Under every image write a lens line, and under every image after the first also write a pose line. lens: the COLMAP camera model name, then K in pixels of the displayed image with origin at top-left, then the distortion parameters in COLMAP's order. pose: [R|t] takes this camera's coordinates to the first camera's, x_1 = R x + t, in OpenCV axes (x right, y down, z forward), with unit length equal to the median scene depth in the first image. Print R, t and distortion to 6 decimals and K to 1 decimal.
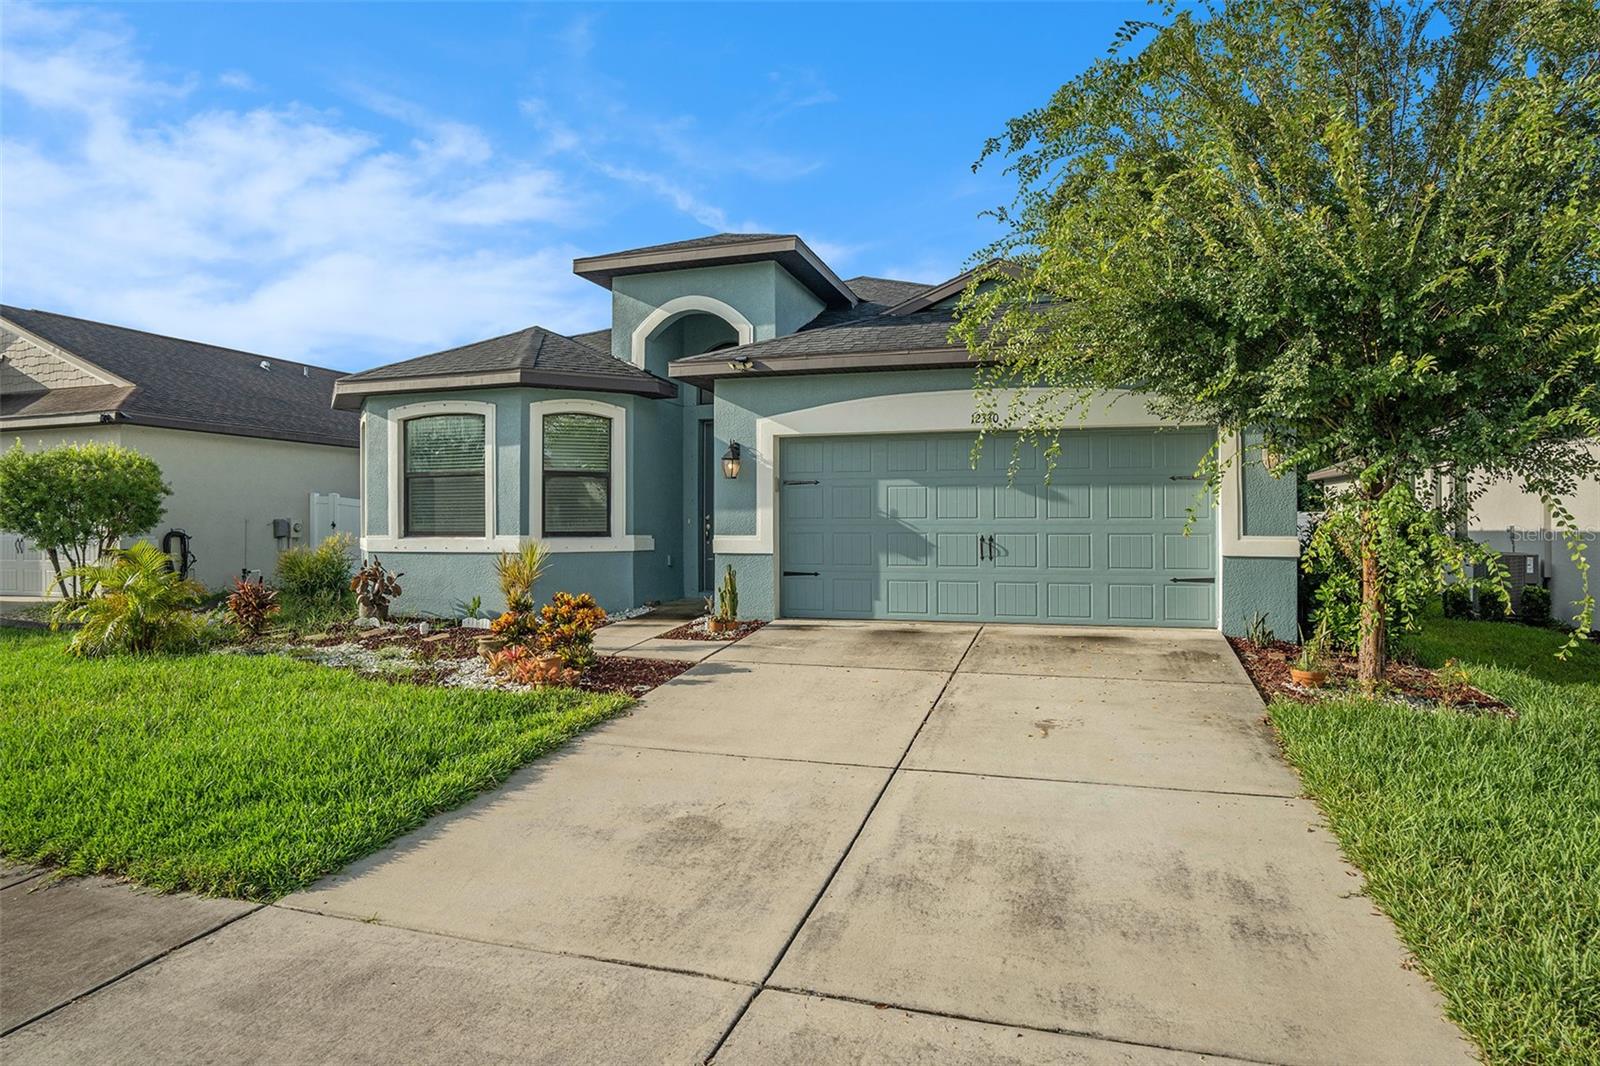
lens RADIAL K [[942.6, 0, 801.7], [0, 942.6, 519.2], [0, 0, 1]] dist [-0.053317, 0.000217]
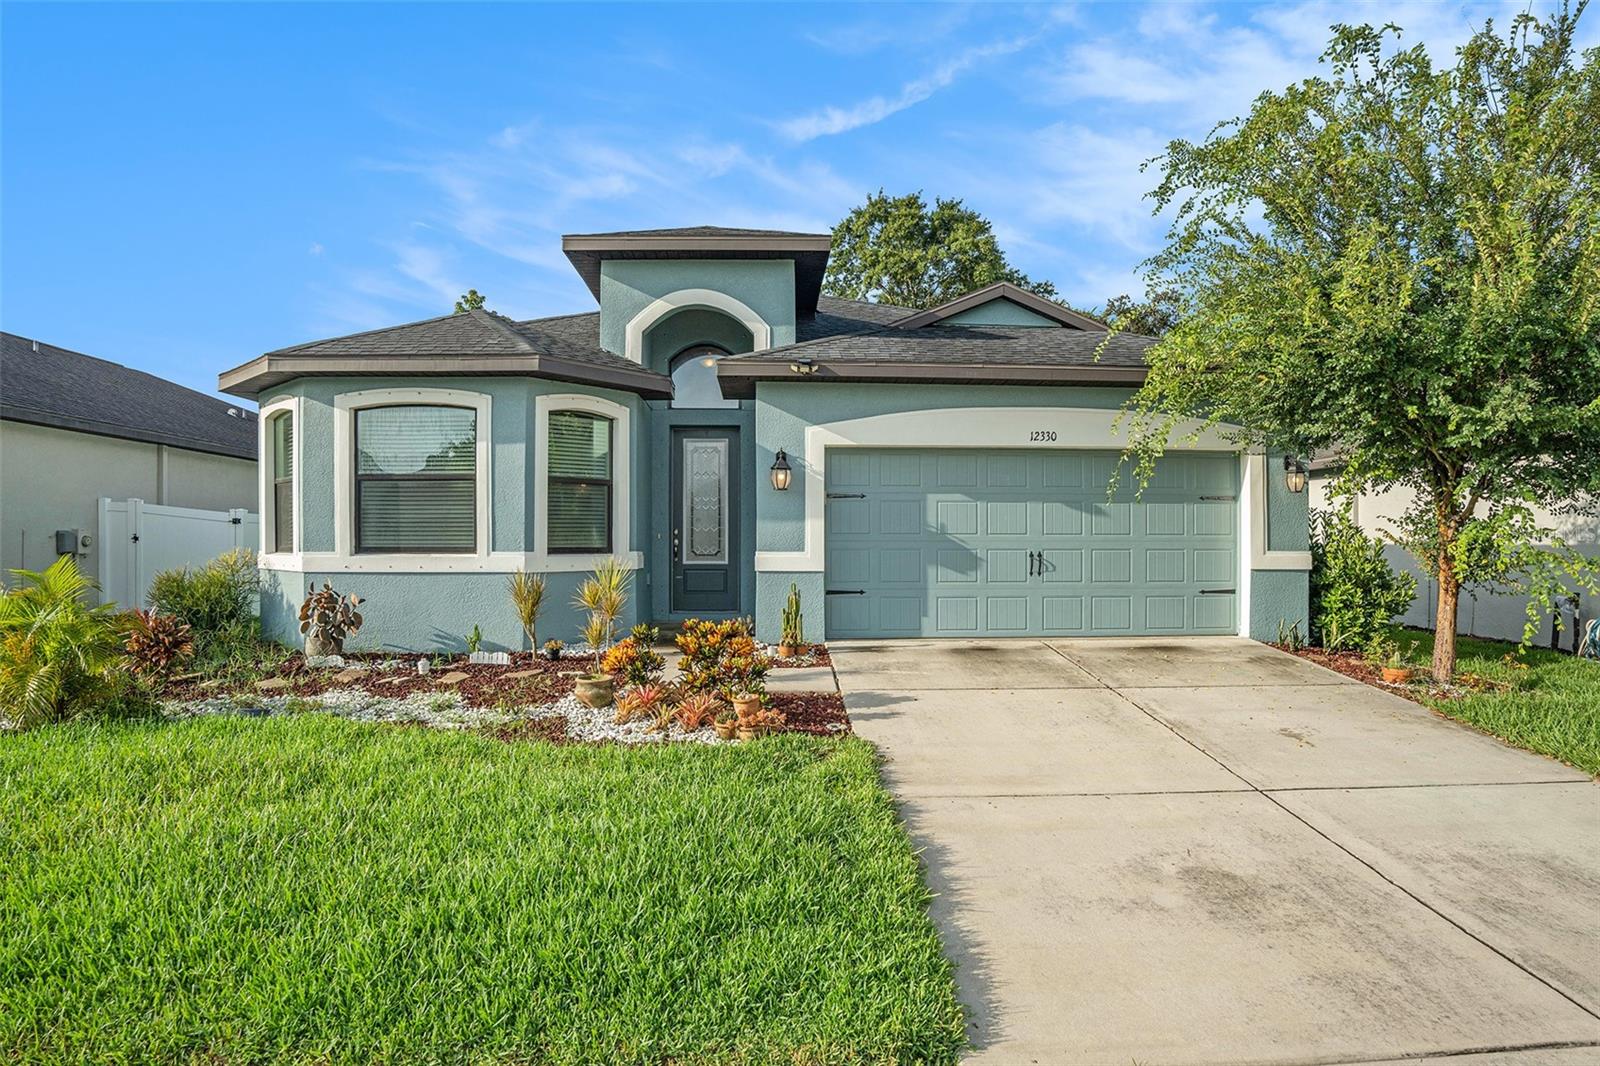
lens RADIAL K [[908.5, 0, 793.6], [0, 908.5, 529.6], [0, 0, 1]] dist [-0.054824, 0.003270]
pose [[0.942409, 0.006861, 0.334391, -0.358635], [-0.004778, 0.999964, -0.007051, 0.002114], [-0.334428, 0.005047, 0.942408, 0.156109]]
